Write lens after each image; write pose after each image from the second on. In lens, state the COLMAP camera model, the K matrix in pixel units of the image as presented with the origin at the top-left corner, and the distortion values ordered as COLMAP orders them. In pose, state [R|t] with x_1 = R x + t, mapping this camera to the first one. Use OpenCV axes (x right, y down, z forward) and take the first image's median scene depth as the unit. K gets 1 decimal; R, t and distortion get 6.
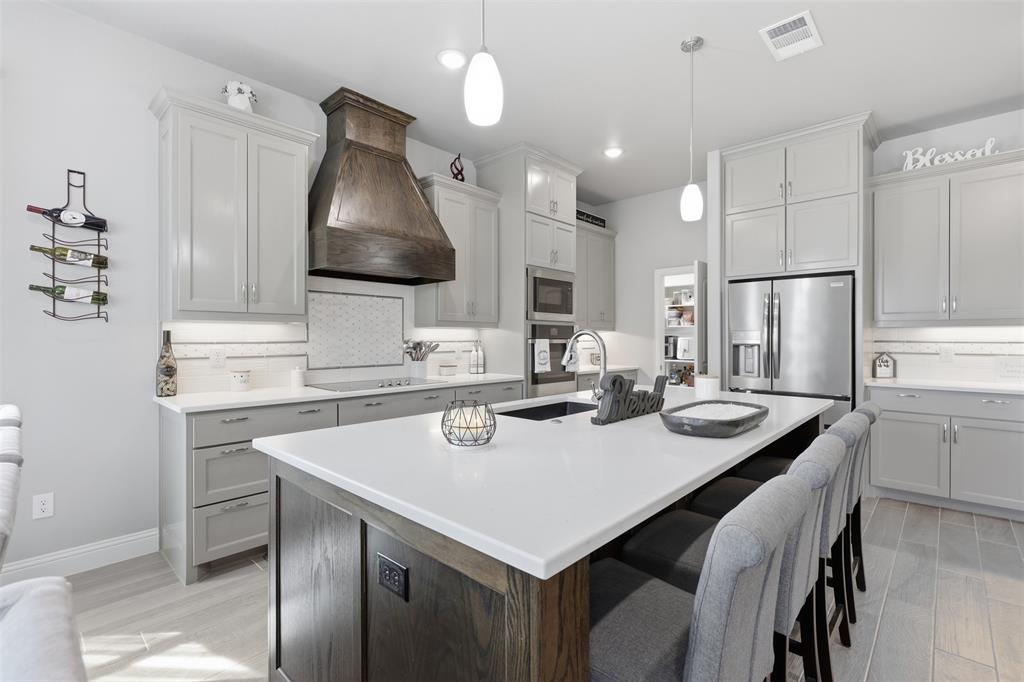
lens RADIAL K [[468.9, 0, 511.6], [0, 468.9, 336.4], [0, 0, 1]] dist [0.003315, 0.000514]
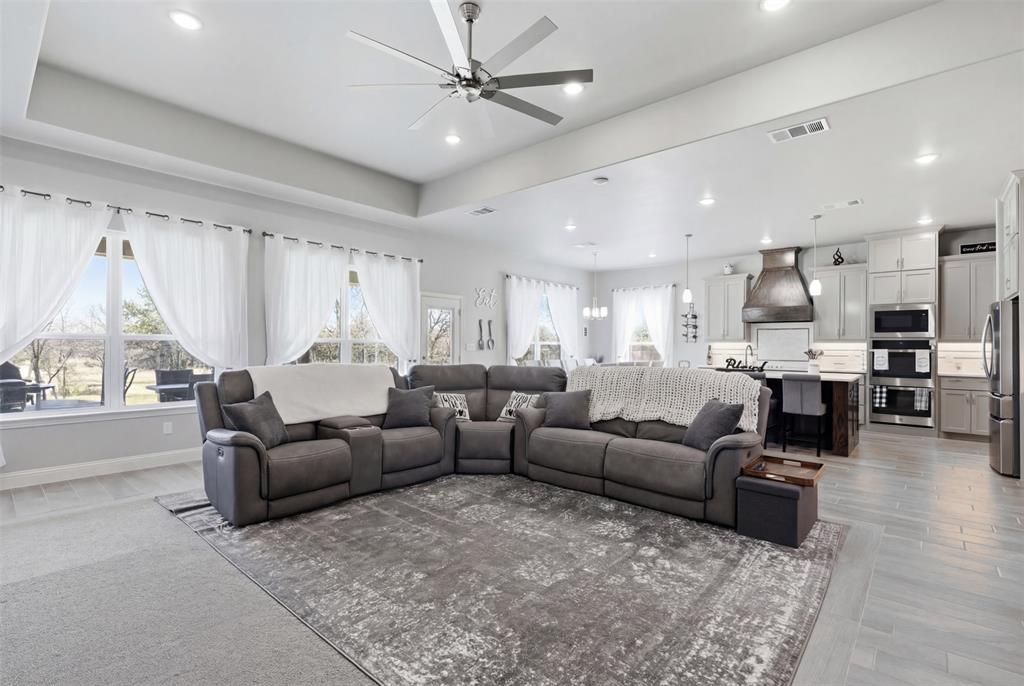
lens RADIAL K [[468.9, 0, 512.1], [0, 468.9, 346.0], [0, 0, 1]] dist [0.003315, 0.000514]
pose [[0.022000, 0.000433, -0.999758, 1.695685], [-0.000867, 1.000000, 0.000414, -0.005083], [0.999758, 0.000857, 0.022000, -0.314187]]
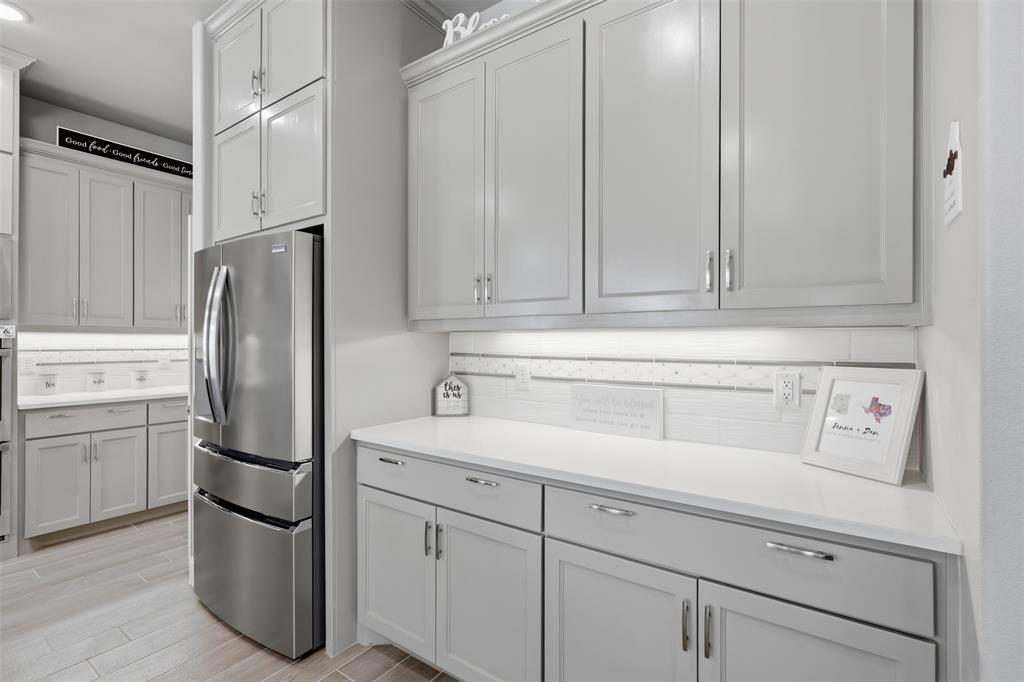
lens RADIAL K [[468.9, 0, 514.0], [0, 468.9, 339.7], [0, 0, 1]] dist [0.003315, 0.000514]
pose [[0.990385, 0.006285, 0.138196, 0.761175], [-0.005619, 0.999971, -0.005213, -0.005467], [-0.138225, 0.004386, 0.990391, 0.386127]]
